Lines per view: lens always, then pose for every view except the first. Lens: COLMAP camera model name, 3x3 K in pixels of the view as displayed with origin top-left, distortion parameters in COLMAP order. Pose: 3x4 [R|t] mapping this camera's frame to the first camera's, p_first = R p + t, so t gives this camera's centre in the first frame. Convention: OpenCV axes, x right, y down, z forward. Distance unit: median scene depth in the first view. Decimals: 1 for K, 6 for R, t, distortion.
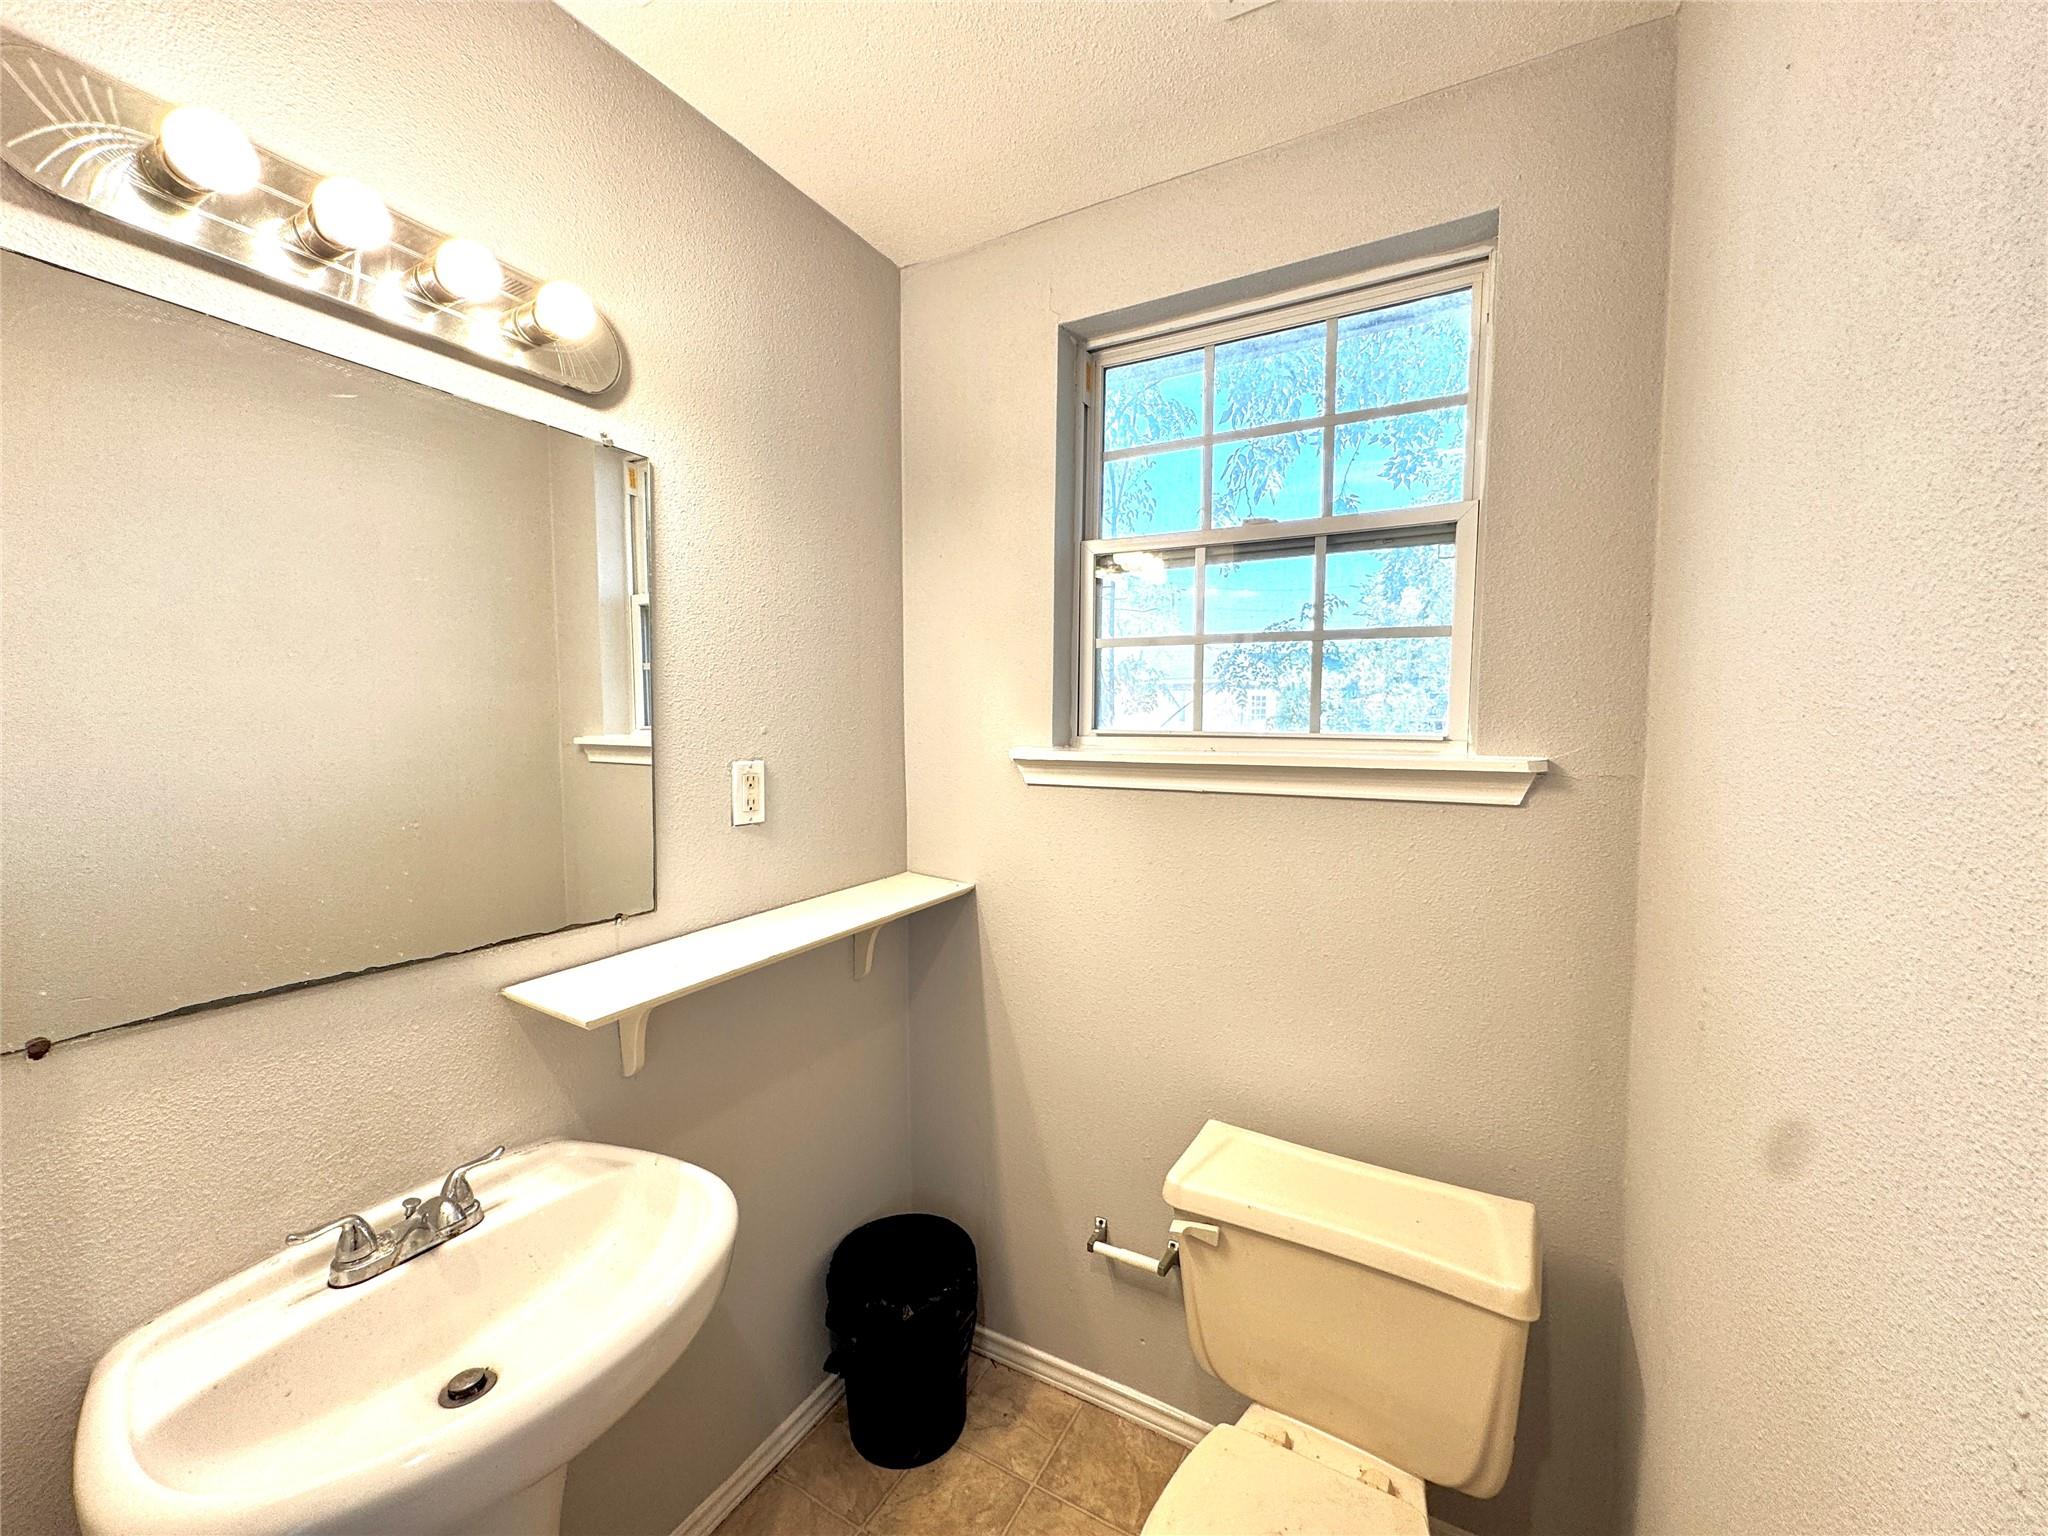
lens RADIAL K [[817.5, 0, 1024.0], [0, 817.5, 768.0], [0, 0, 1]] dist [-0.000195, 0.000204]
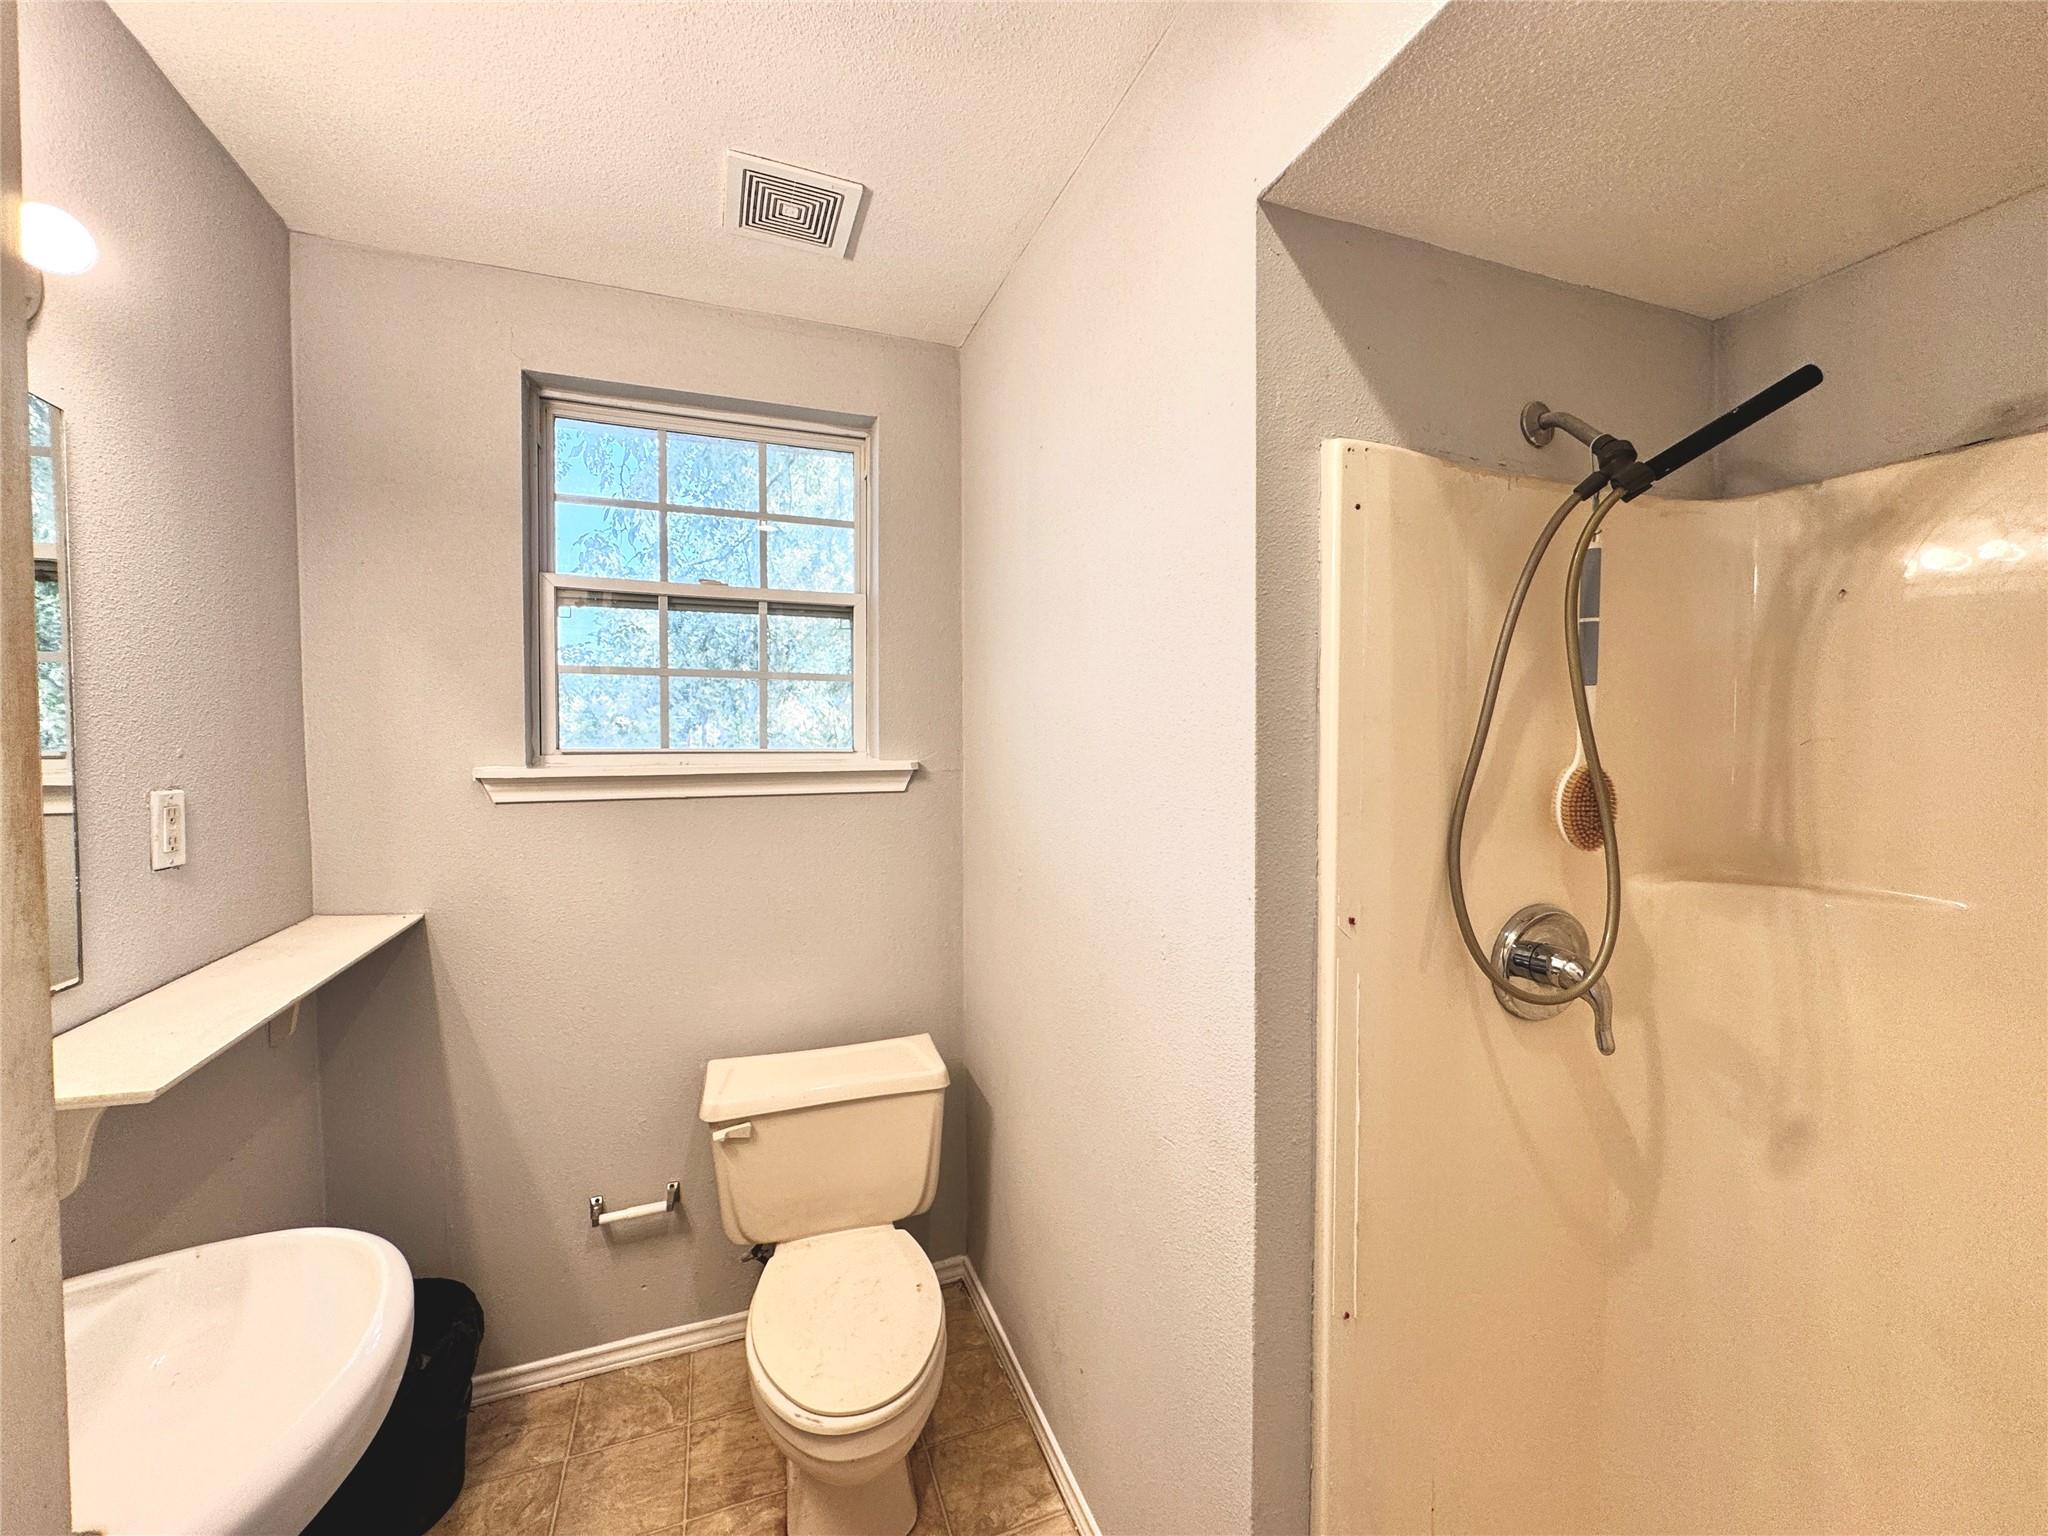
lens RADIAL K [[817.5, 0, 1024.0], [0, 817.5, 768.0], [0, 0, 1]] dist [-0.000195, 0.000204]
pose [[0.638202, -0.030718, 0.769256, -0.403466], [0.052474, 0.998616, -0.003657, 0.016281], [-0.768078, 0.042699, 0.638931, -0.174320]]
